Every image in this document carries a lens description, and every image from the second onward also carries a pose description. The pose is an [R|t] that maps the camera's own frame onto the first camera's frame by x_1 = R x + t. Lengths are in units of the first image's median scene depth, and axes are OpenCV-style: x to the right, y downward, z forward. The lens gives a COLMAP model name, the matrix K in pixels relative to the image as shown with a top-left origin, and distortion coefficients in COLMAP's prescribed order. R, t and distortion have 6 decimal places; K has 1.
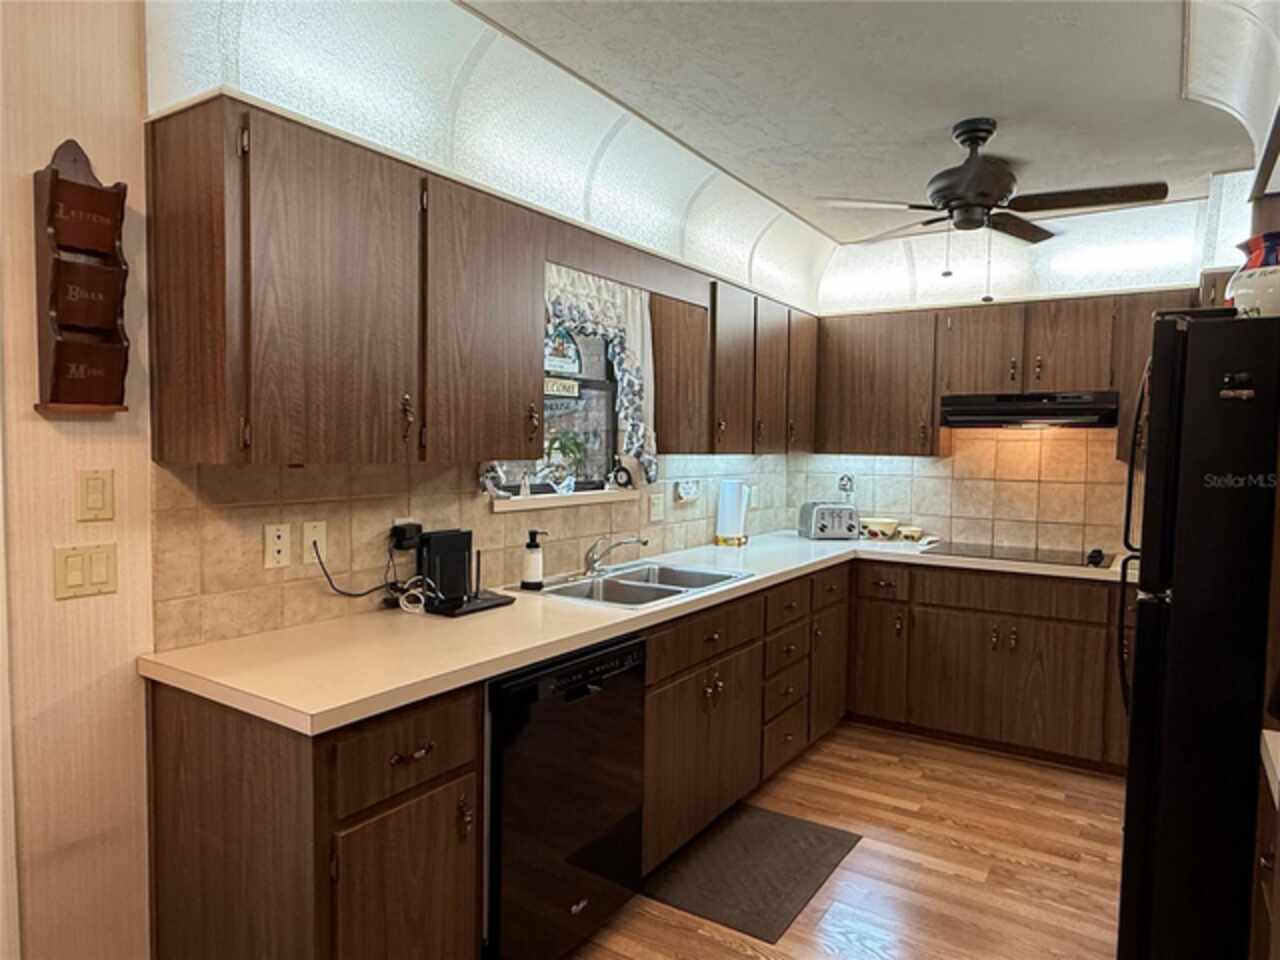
lens RADIAL K [[807.1, 0, 634.8], [0, 807.1, 485.8], [0, 0, 1]] dist [0.000959, 0.000805]
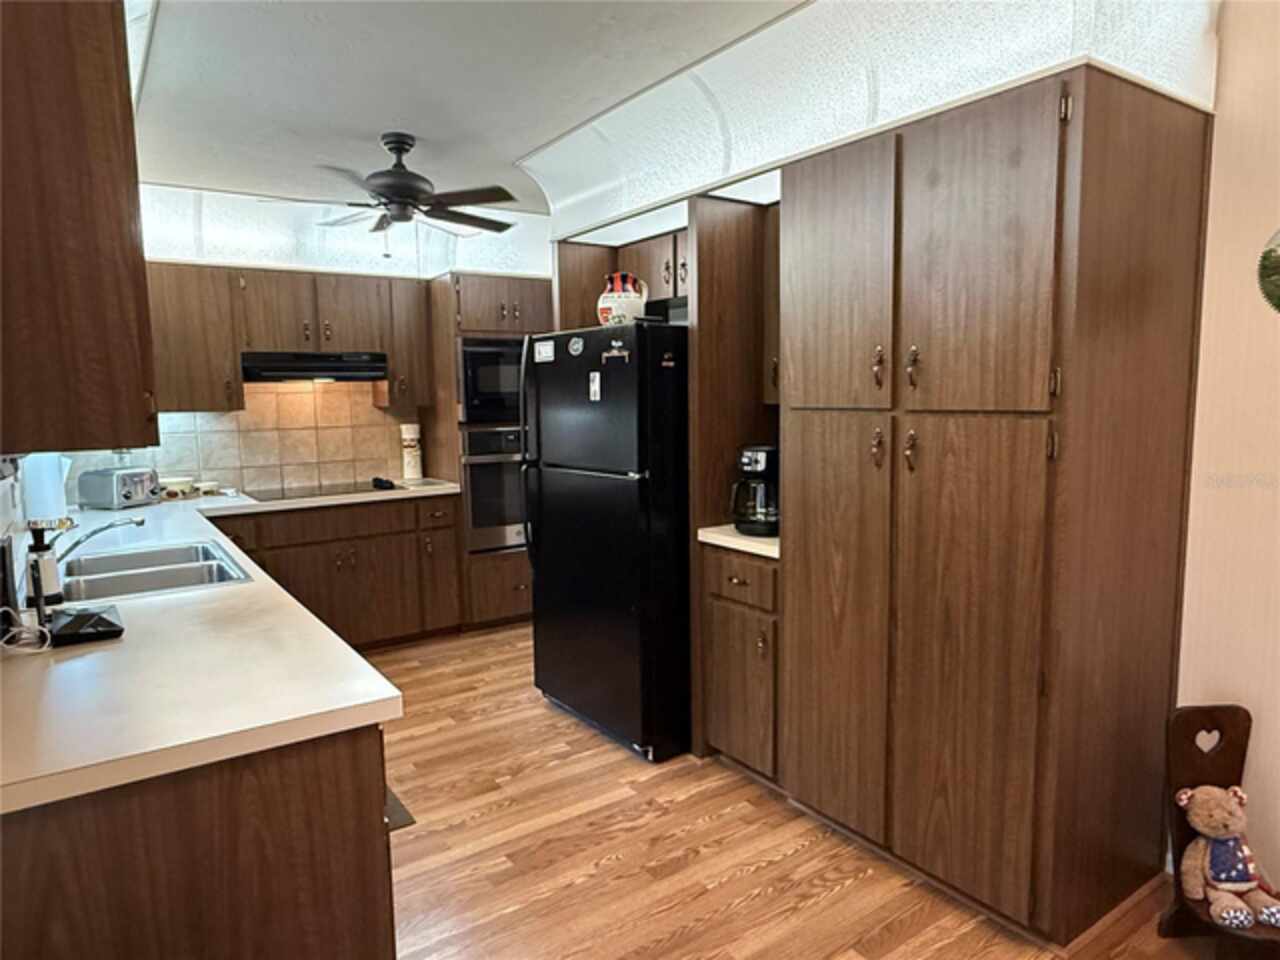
lens RADIAL K [[807.1, 0, 634.8], [0, 807.1, 485.8], [0, 0, 1]] dist [0.000959, 0.000805]
pose [[0.372252, -0.130611, 0.918896, -0.410433], [0.075107, 0.991041, 0.110440, -0.016887], [-0.925088, 0.027904, 0.378727, 0.132748]]
